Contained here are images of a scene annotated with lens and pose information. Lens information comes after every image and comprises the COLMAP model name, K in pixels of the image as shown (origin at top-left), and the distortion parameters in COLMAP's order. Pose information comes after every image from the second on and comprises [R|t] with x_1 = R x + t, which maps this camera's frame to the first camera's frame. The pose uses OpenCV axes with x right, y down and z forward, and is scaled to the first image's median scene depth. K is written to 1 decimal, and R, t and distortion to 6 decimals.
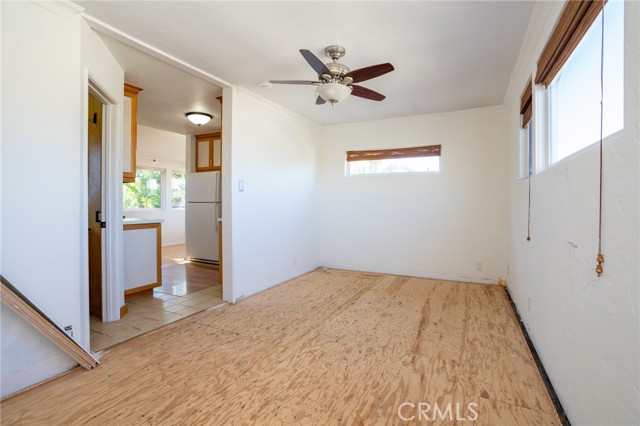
lens RADIAL K [[297.2, 0, 314.3], [0, 297.2, 208.7], [0, 0, 1]] dist [-0.002884, 0.000574]
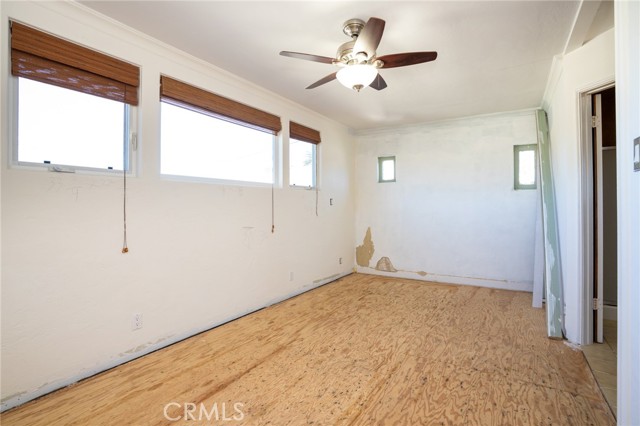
lens RADIAL K [[297.2, 0, 322.8], [0, 297.2, 208.0], [0, 0, 1]] dist [-0.002884, 0.000574]
pose [[-0.994730, -0.002448, 0.102497, 0.085435], [-0.000513, 0.999821, 0.018907, -0.041859], [-0.102525, 0.018755, -0.994554, 1.994498]]
